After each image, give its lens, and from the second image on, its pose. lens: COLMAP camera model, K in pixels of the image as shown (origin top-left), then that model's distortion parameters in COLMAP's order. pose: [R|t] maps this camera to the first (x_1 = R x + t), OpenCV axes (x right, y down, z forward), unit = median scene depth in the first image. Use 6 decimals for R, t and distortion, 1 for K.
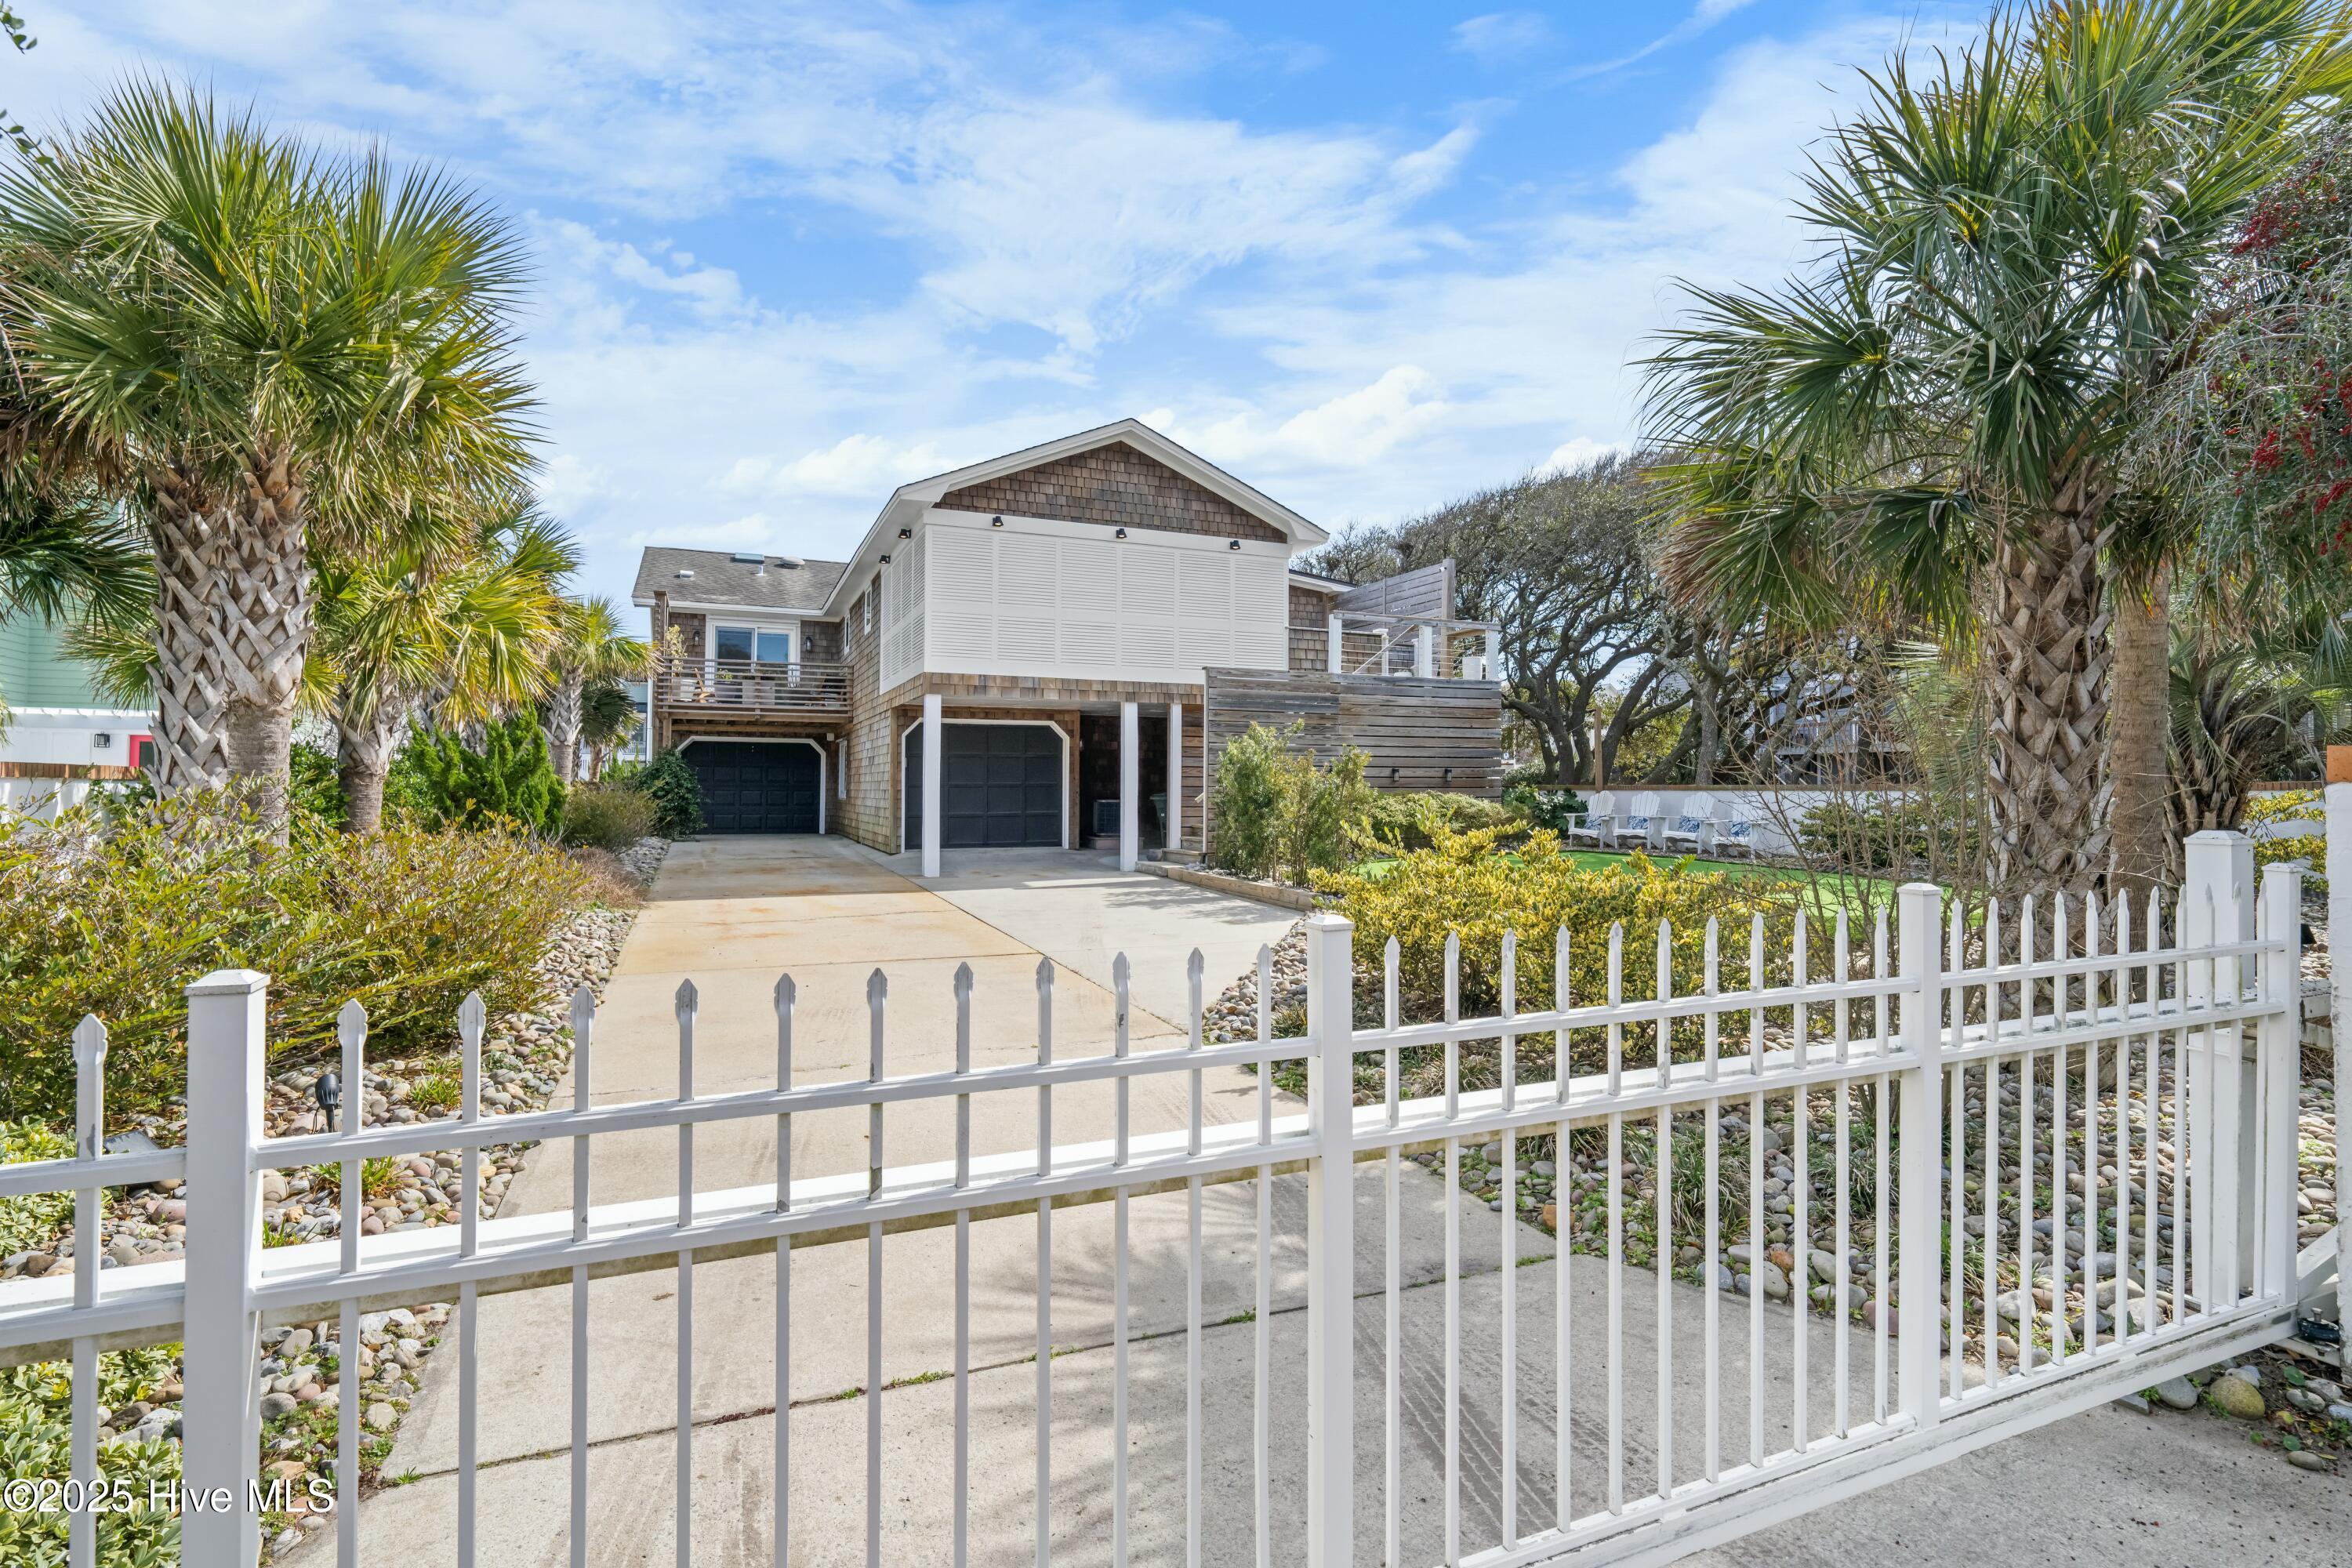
lens RADIAL K [[1134.6, 0, 1175.0], [0, 1134.6, 776.7], [0, 0, 1]] dist [0.000540, -0.000056]
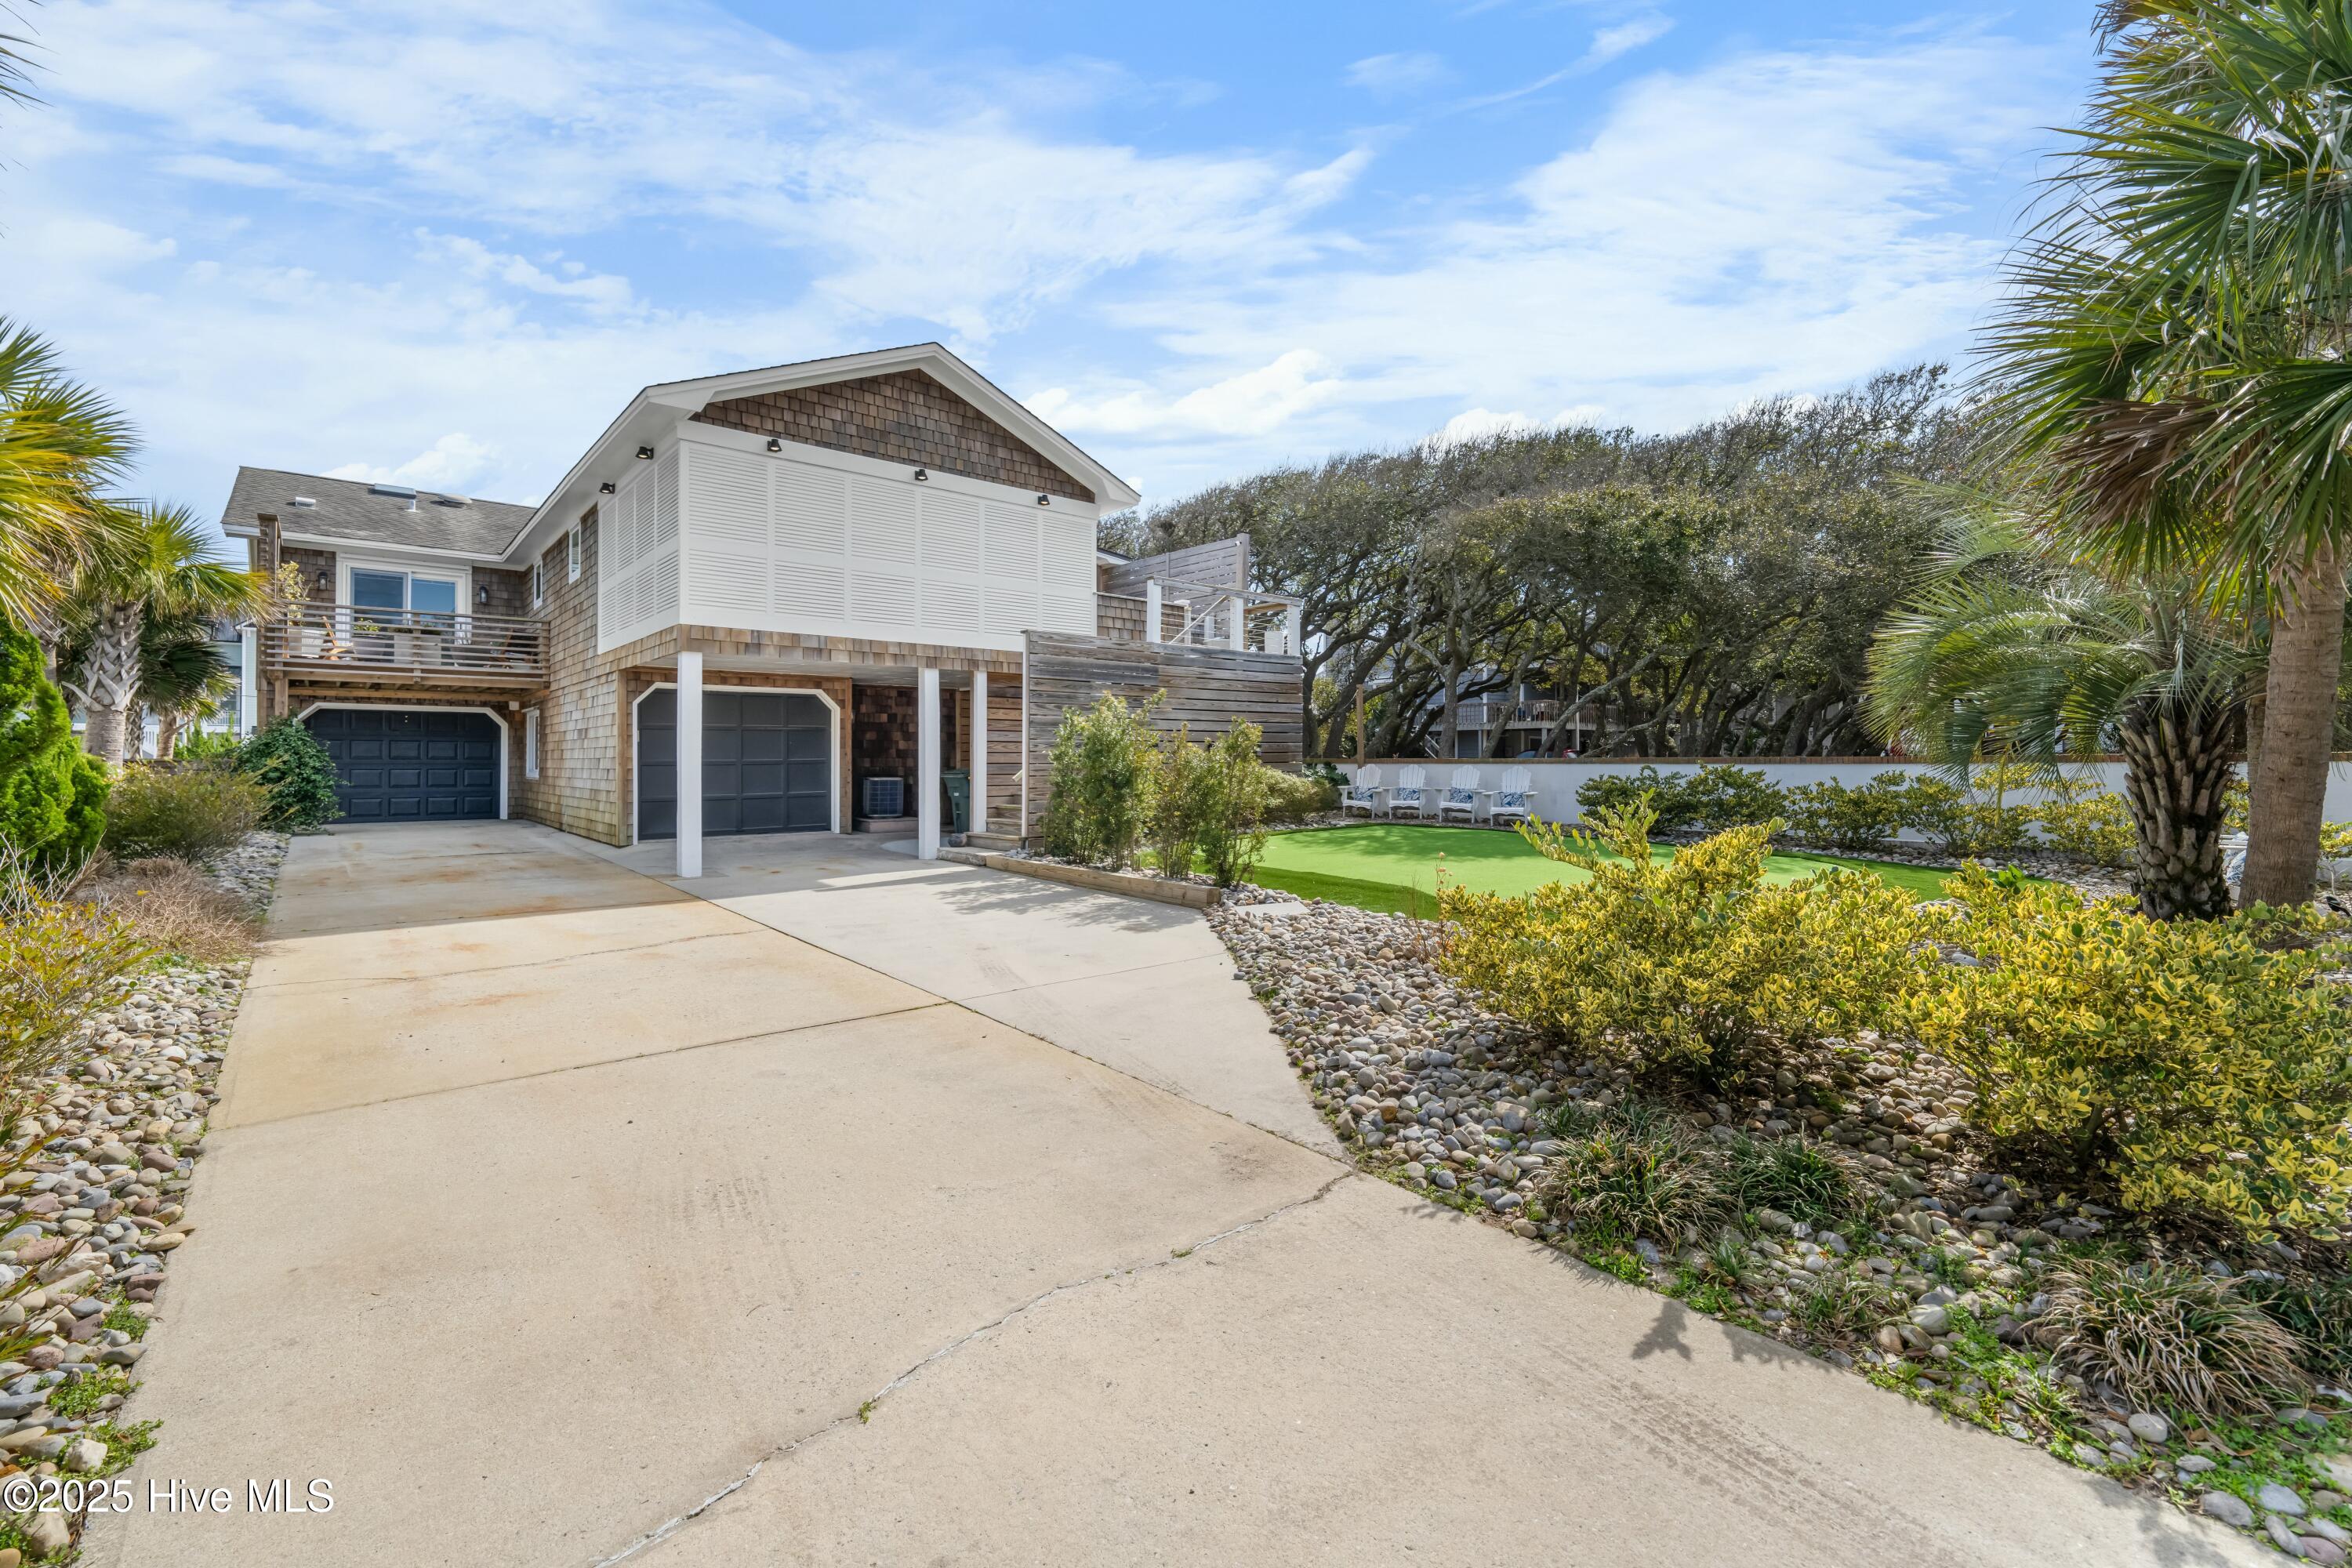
lens RADIAL K [[997.2, 0, 1180.6], [0, 997.2, 765.5], [0, 0, 1]] dist [-0.003623, 0.000172]
pose [[0.948409, -0.006711, 0.316978, -0.098325], [0.001503, 0.999860, 0.016671, -0.002615], [-0.317046, -0.015335, 0.948286, 0.194607]]
